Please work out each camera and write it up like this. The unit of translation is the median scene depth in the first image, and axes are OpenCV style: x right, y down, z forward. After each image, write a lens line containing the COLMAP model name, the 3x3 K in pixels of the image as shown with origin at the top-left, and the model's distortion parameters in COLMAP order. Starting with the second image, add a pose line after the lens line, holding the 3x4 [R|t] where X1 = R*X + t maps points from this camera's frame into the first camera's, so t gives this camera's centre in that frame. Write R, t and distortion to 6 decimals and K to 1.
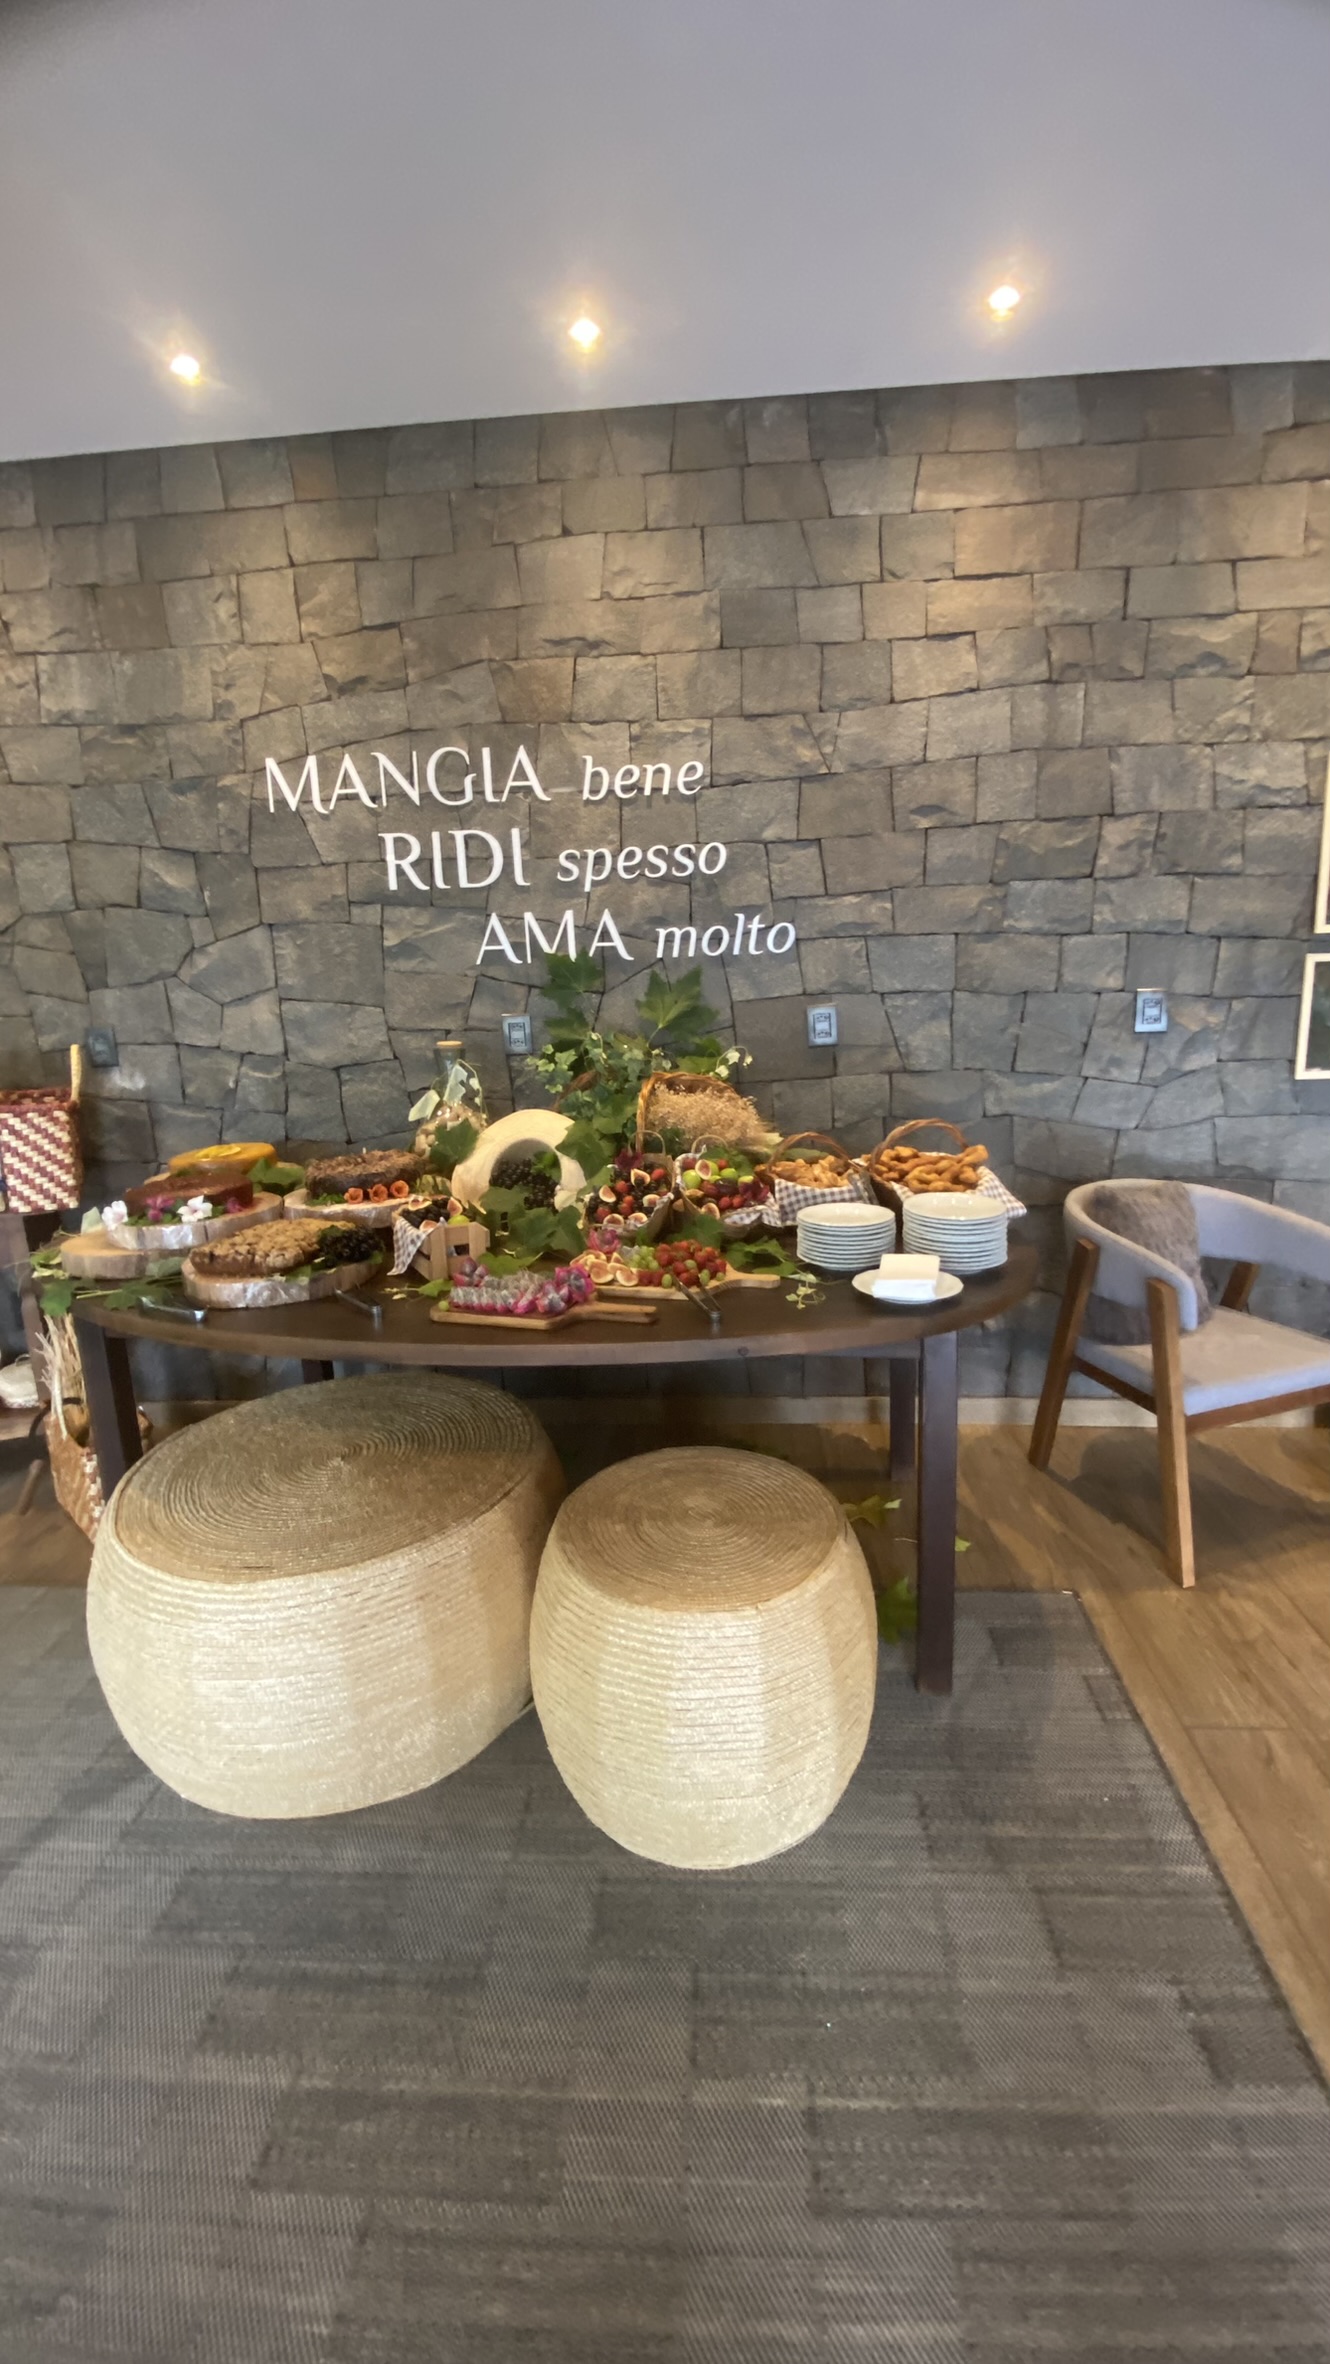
lens RADIAL K [[977.1, 0, 663.8], [0, 977.1, 1194.4], [0, 0, 1]] dist [0.015698, -0.008426]
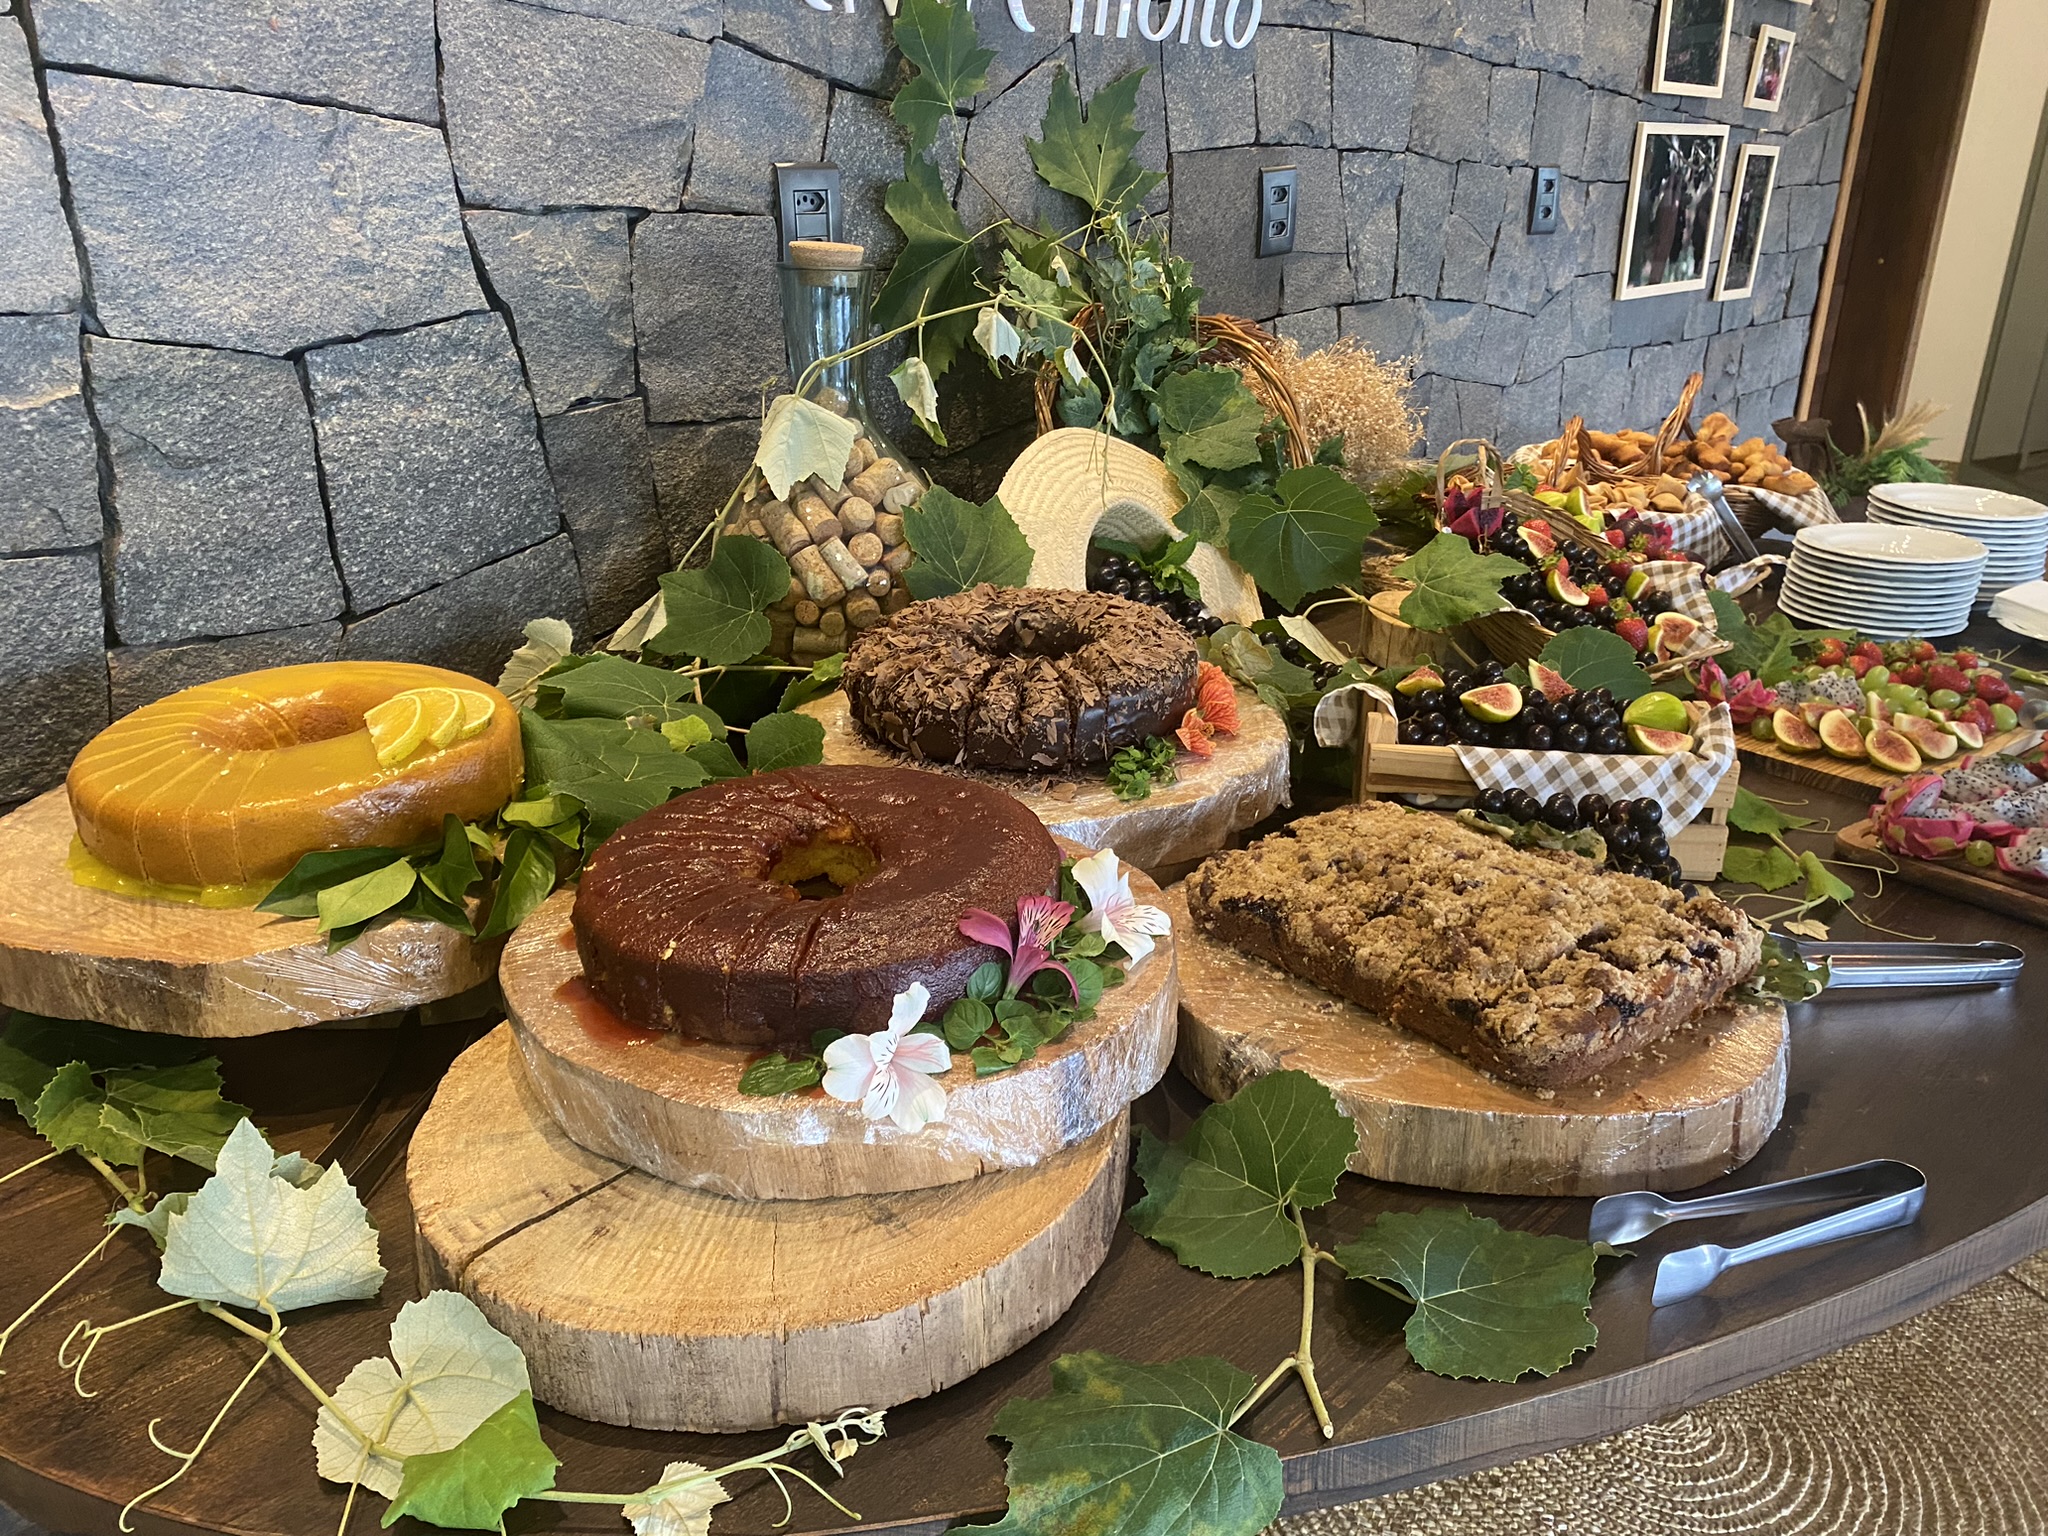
lens RADIAL K [[1583.4, 0, 1025.1], [0, 1583.4, 769.7], [0, 0, 1]] dist [0.003671, -0.004769]
pose [[0.603774, -0.249595, 0.757073, -0.610163], [0.145276, 0.968266, 0.203362, -0.081682], [-0.783806, -0.012800, 0.620874, 0.605080]]
